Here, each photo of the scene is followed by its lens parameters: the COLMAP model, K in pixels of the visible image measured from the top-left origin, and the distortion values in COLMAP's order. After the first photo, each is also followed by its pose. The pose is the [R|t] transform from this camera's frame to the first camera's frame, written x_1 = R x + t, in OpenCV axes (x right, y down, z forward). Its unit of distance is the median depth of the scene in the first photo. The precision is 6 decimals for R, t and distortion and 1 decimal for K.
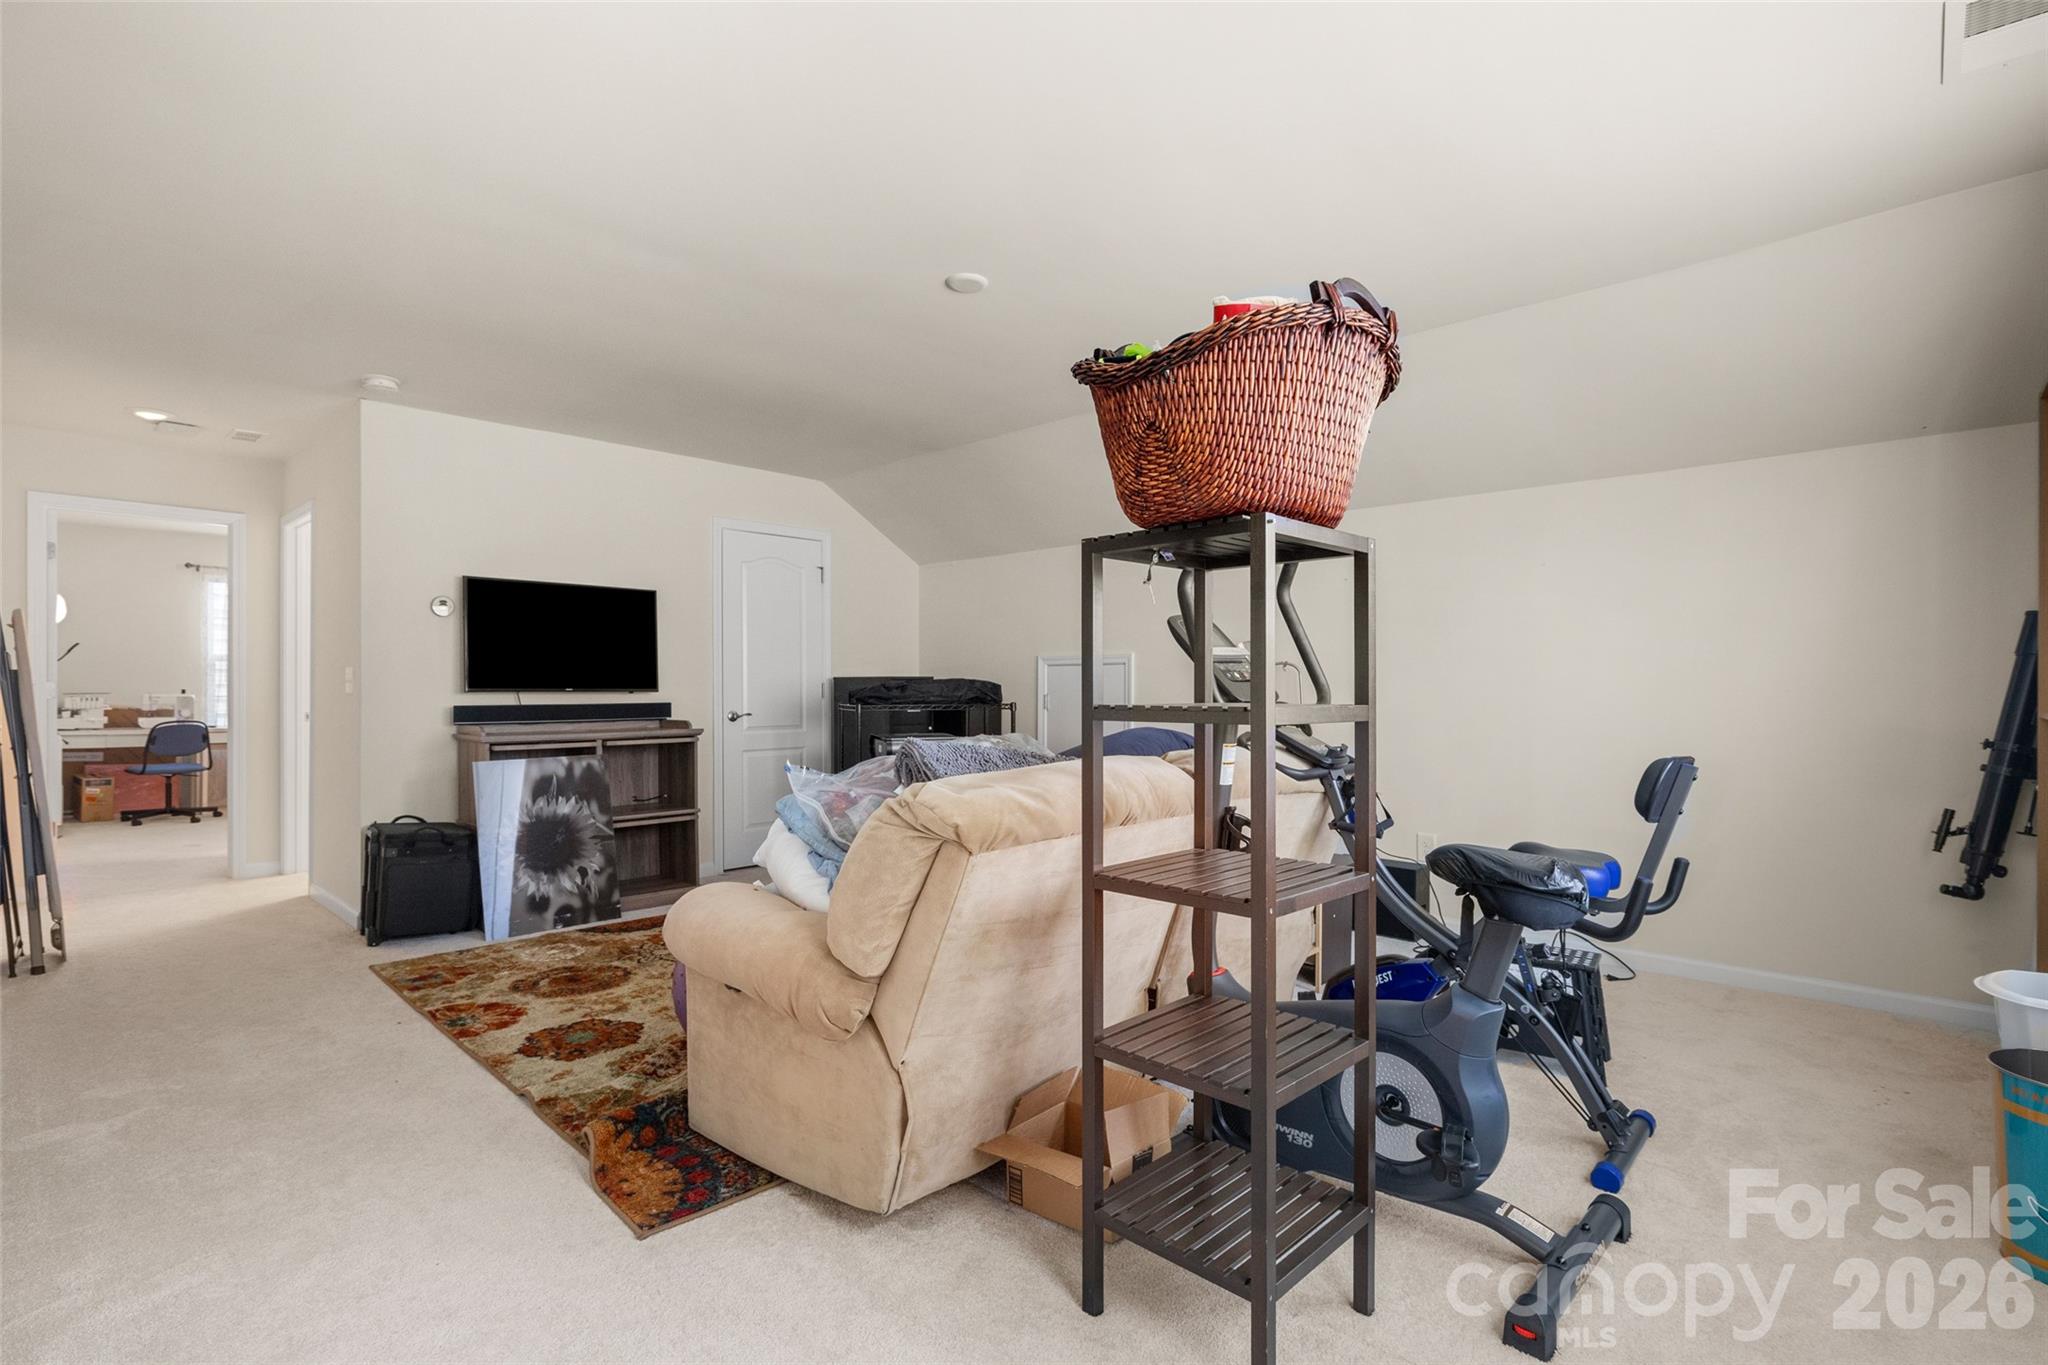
lens RADIAL K [[980.5, 0, 1024.0], [0, 980.5, 682.5], [0, 0, 1]] dist [-0.006028, 0.000071]
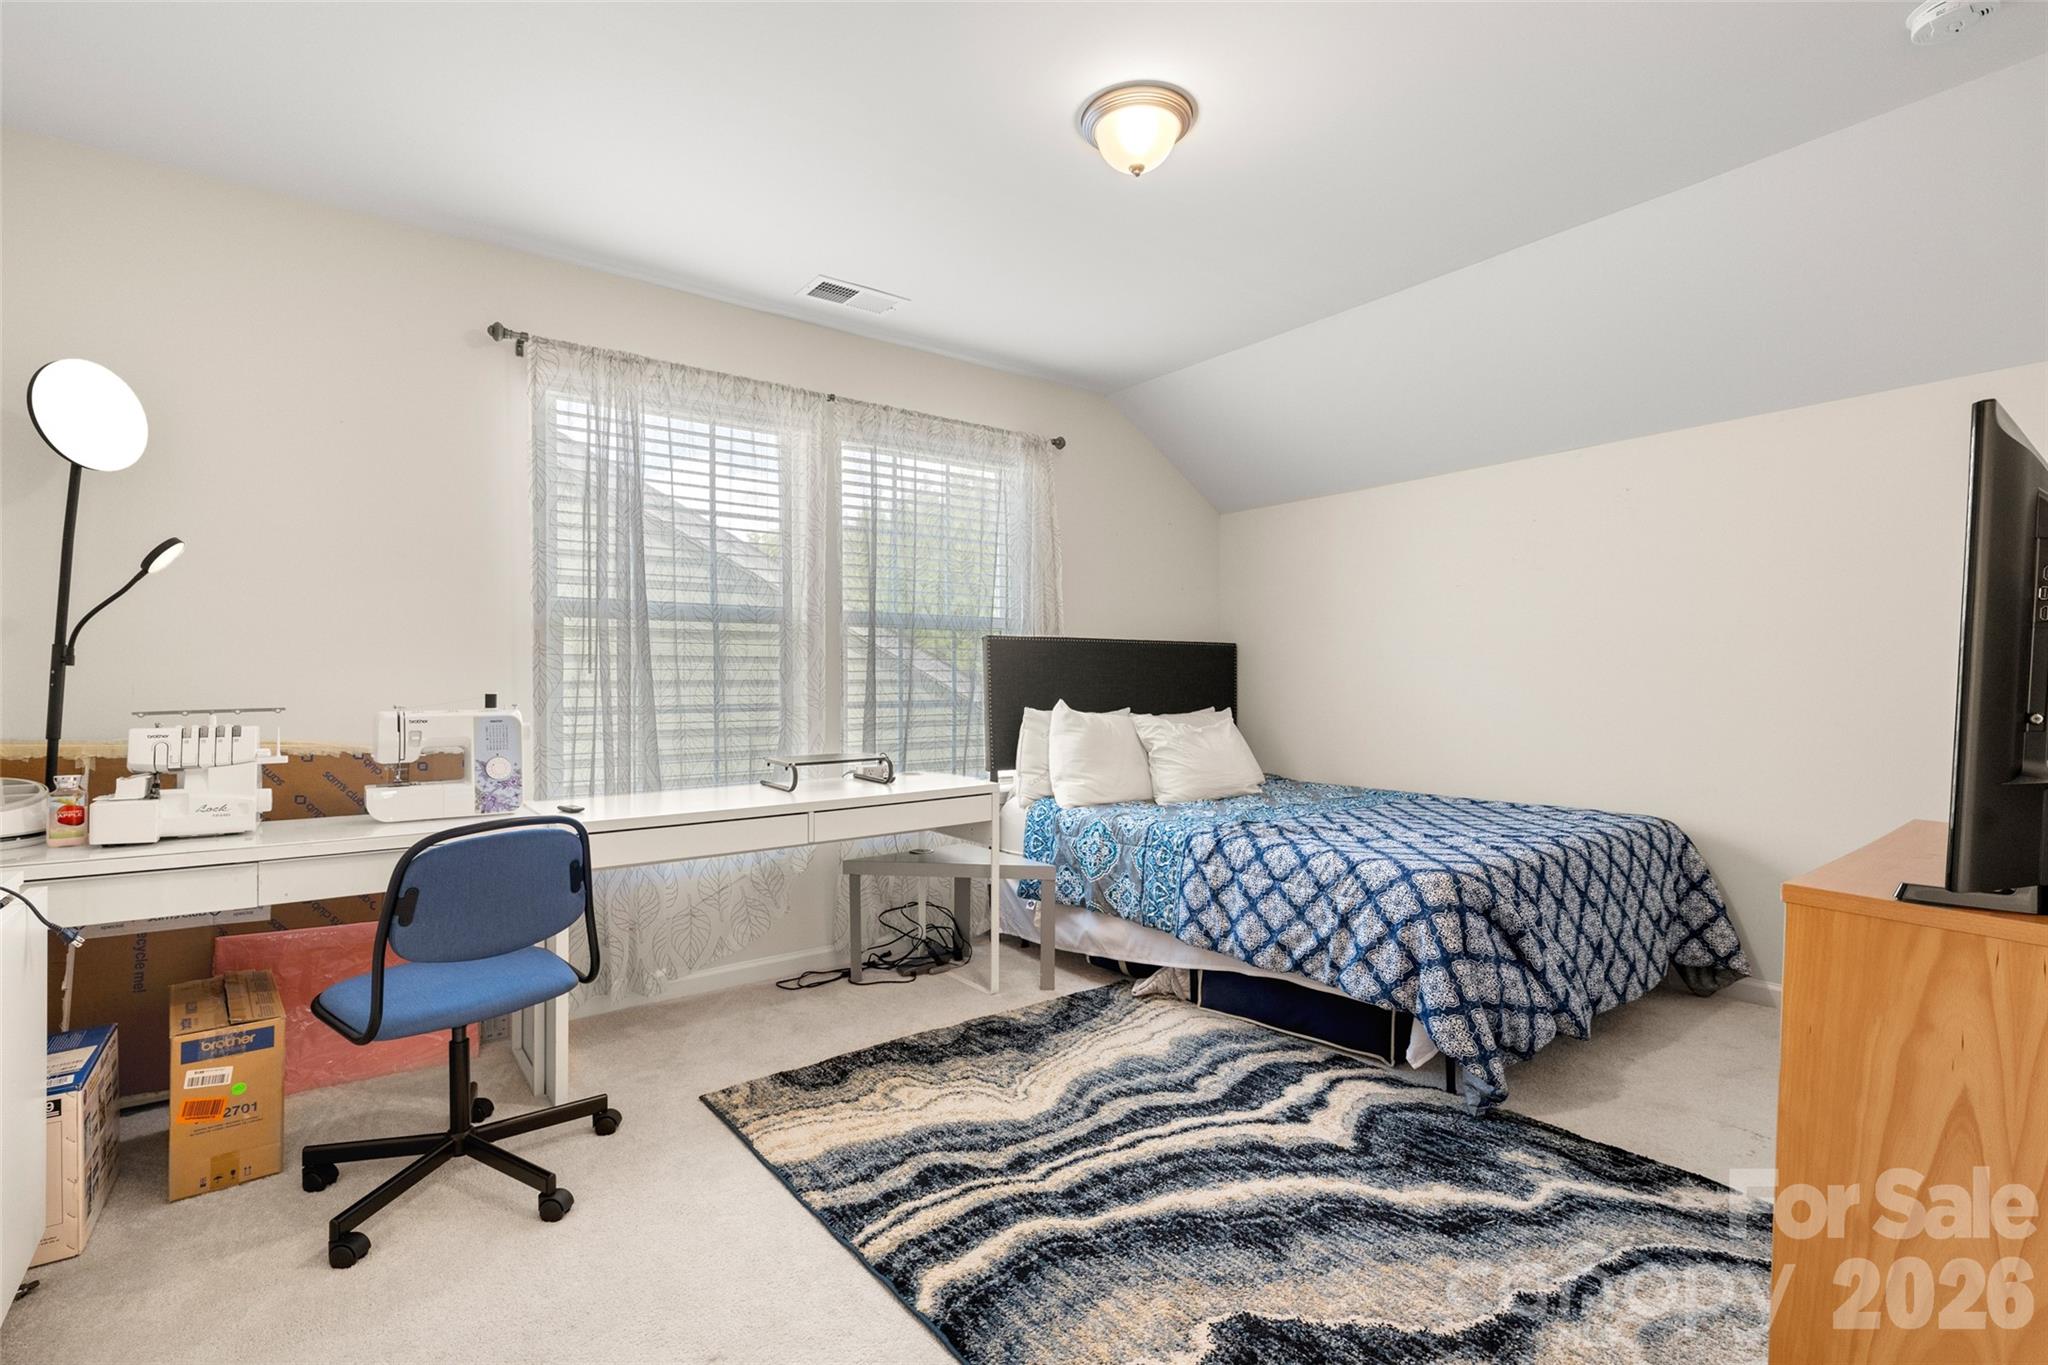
lens RADIAL K [[938.3, 0, 1019.3], [0, 938.3, 674.7], [0, 0, 1]] dist [0.000110, 0.000025]
pose [[0.988893, 0.000739, -0.148627, -0.644861], [0.000258, 0.999978, 0.006688, -0.001681], [0.148628, -0.006652, 0.988871, 0.721828]]
